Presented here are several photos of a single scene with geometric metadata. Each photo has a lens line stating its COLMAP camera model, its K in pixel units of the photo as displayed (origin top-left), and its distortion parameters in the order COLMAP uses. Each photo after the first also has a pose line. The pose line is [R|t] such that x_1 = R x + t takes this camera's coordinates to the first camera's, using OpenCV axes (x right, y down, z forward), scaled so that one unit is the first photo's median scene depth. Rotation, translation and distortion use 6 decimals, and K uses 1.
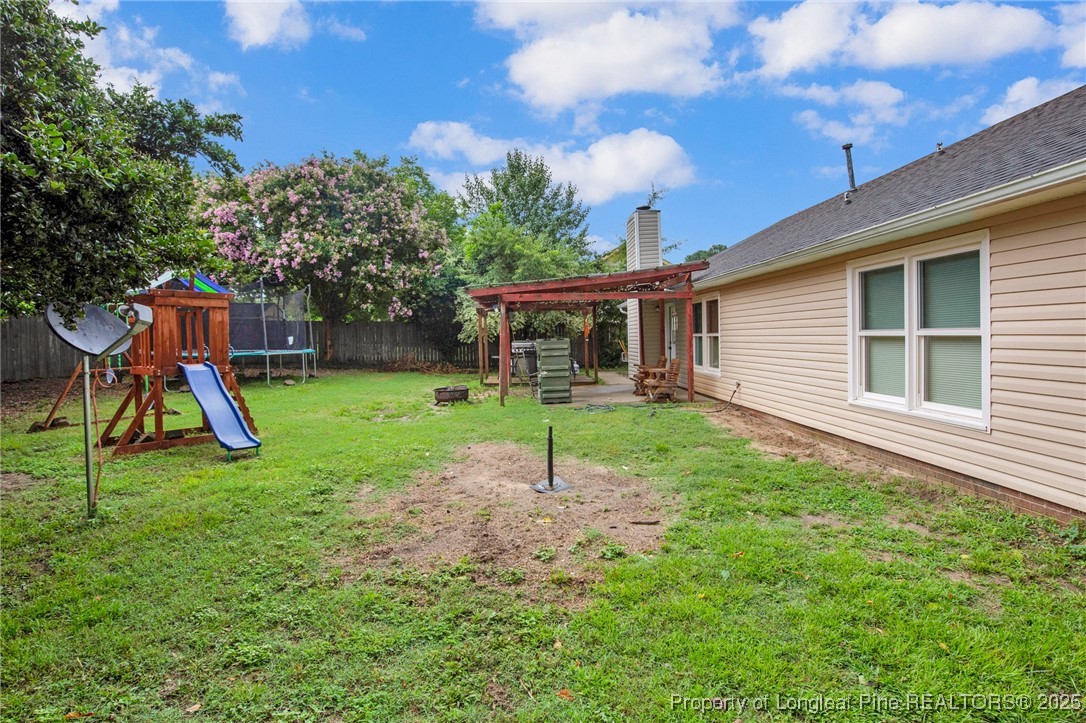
lens RADIAL K [[531.4, 0, 540.8], [0, 531.4, 348.6], [0, 0, 1]] dist [-0.034268, 0.000172]
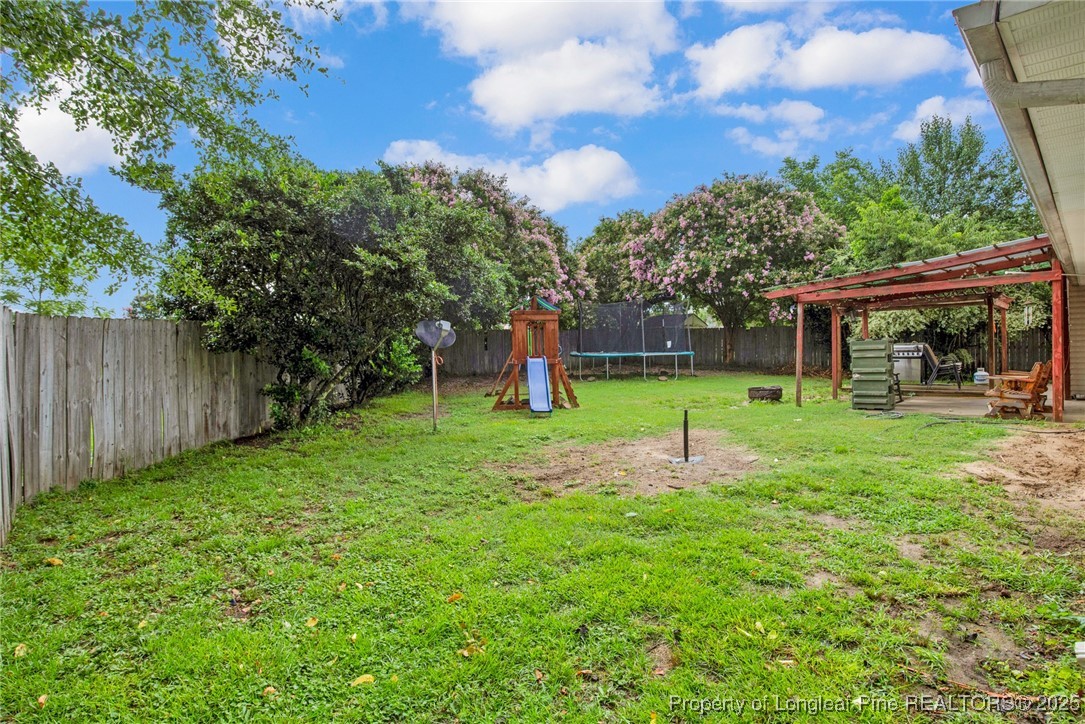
lens RADIAL K [[512.3, 0, 542.8], [0, 512.3, 356.1], [0, 0, 1]] dist [-0.026189, 0.000262]
pose [[0.671426, 0.007994, -0.741029, 0.166338], [-0.006665, 0.999967, 0.004748, 0.006217], [0.741042, 0.001750, 0.671456, 0.001987]]
